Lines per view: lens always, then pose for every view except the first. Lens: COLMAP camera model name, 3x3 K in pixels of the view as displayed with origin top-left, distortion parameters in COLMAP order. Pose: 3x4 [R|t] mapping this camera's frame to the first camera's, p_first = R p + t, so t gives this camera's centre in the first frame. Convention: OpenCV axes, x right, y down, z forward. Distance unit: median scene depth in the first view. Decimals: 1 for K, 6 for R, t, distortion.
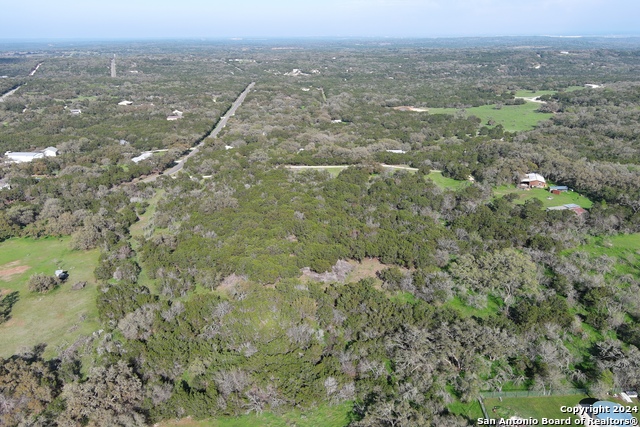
lens RADIAL K [[494.0, 0, 320.0], [0, 494.0, 213.5], [0, 0, 1]] dist [0.008689, -0.011068]
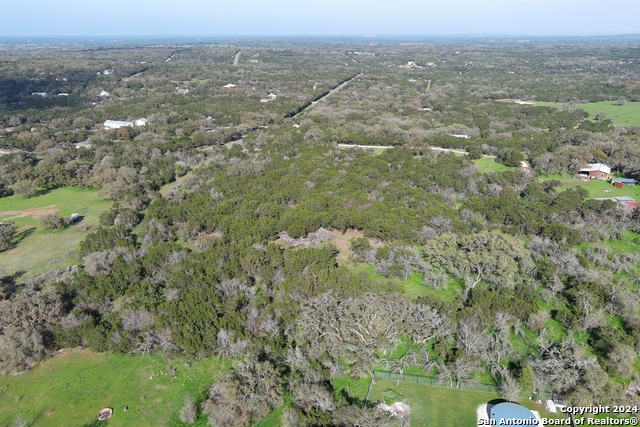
lens RADIAL K [[494.0, 0, 320.0], [0, 494.0, 213.5], [0, 0, 1]] dist [0.008689, -0.011068]
pose [[0.966917, 0.092366, -0.237780, 0.079666], [-0.091376, 0.995700, 0.015207, 0.016236], [0.238162, 0.007023, 0.971200, 0.026266]]
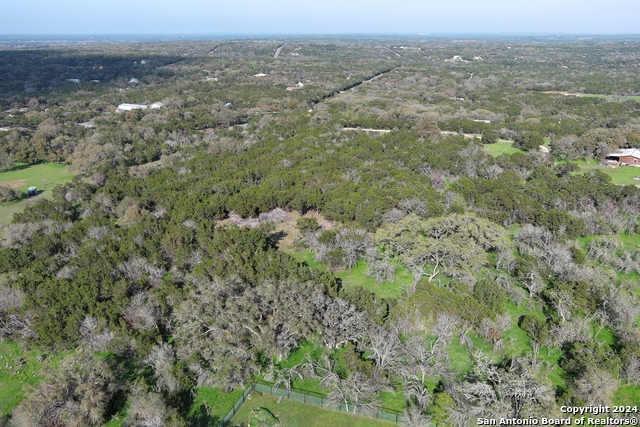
lens RADIAL K [[494.0, 0, 320.0], [0, 494.0, 213.5], [0, 0, 1]] dist [0.008689, -0.011068]
pose [[0.936149, 0.127073, -0.327837, 0.114376], [-0.125059, 0.991773, 0.027312, 0.022292], [0.328610, 0.015431, 0.944340, 0.080272]]
